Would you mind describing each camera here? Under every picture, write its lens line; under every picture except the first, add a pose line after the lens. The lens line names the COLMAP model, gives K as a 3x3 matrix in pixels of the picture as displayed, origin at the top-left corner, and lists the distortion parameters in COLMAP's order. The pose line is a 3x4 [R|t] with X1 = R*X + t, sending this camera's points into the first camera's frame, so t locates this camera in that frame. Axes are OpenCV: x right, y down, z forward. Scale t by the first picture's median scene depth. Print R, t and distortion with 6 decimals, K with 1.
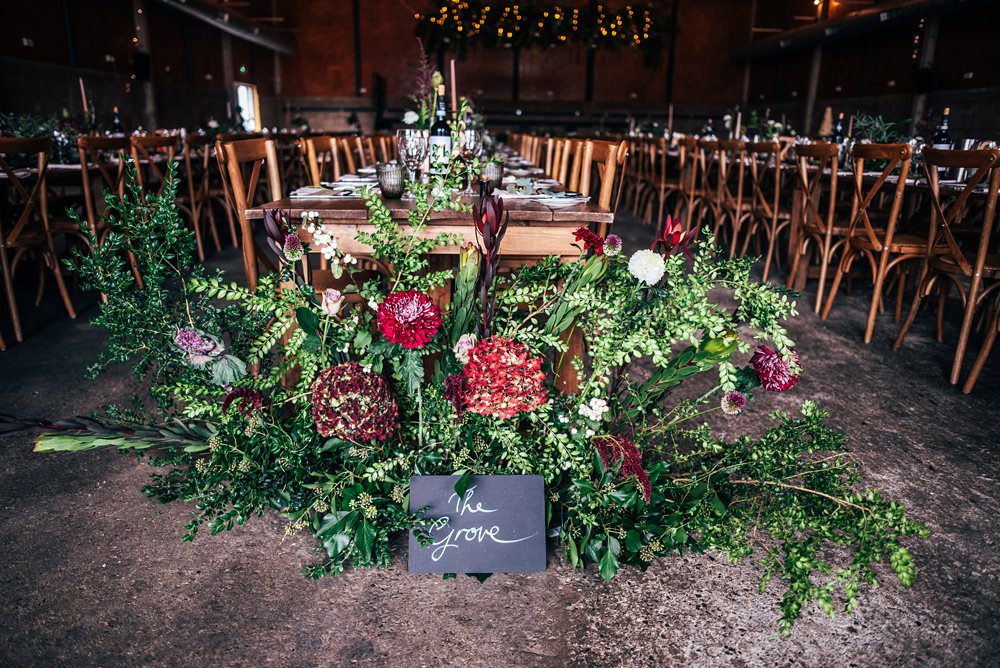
lens RADIAL K [[726.1, 0, 505.0], [0, 726.1, 338.2], [0, 0, 1]] dist [-0.065829, 0.010325]
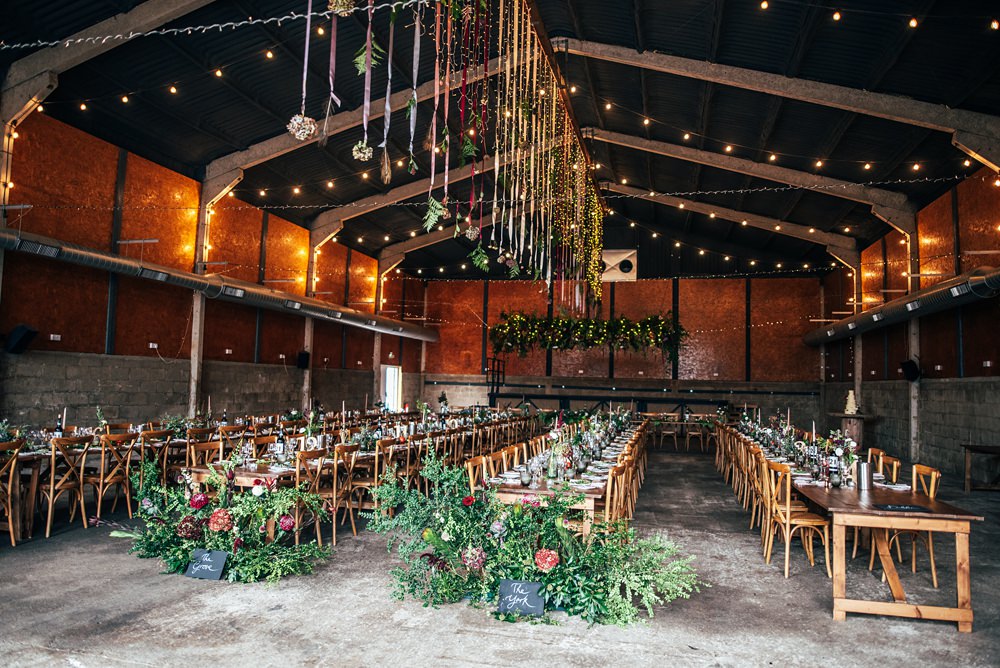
lens RADIAL K [[726.1, 0, 499.6], [0, 726.1, 334.1], [0, 0, 1]] dist [-0.065829, 0.010325]
pose [[0.961072, -0.005913, -0.276234, 2.169222], [-0.089748, 0.938877, -0.332348, 0.223453], [0.261315, 0.344202, 0.901798, -2.007365]]
